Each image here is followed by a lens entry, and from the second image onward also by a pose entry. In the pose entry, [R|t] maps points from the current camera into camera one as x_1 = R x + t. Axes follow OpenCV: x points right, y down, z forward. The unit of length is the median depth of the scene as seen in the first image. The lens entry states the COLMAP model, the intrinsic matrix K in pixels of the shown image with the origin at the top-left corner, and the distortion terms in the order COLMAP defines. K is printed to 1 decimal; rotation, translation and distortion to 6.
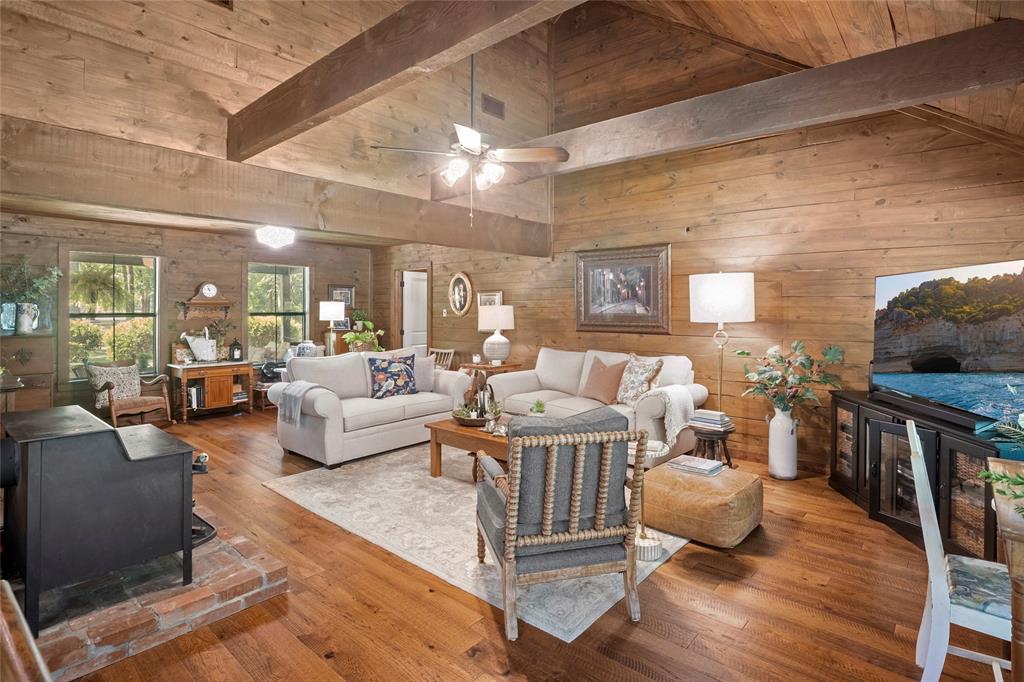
lens RADIAL K [[516.2, 0, 526.8], [0, 516.2, 310.4], [0, 0, 1]] dist [-0.022811, 0.000762]
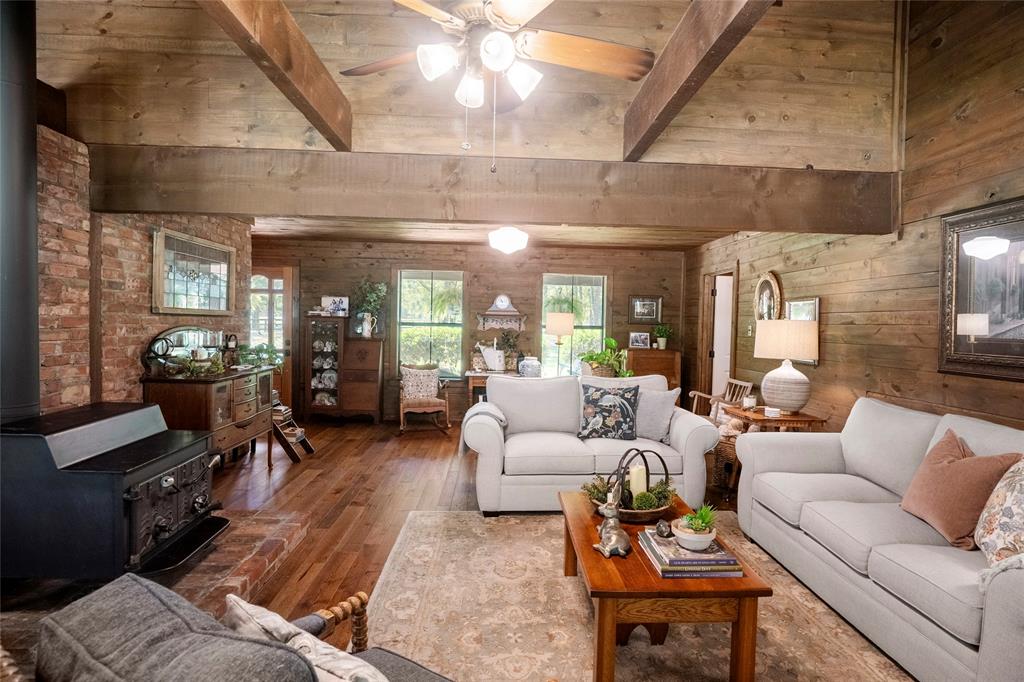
lens RADIAL K [[516.2, 0, 515.2], [0, 516.2, 337.3], [0, 0, 1]] dist [-0.022811, 0.000762]
pose [[0.682753, 0.036514, -0.729736, 0.180138], [-0.021974, 0.999325, 0.029444, 0.000153], [0.730319, -0.004068, 0.683095, 0.363820]]
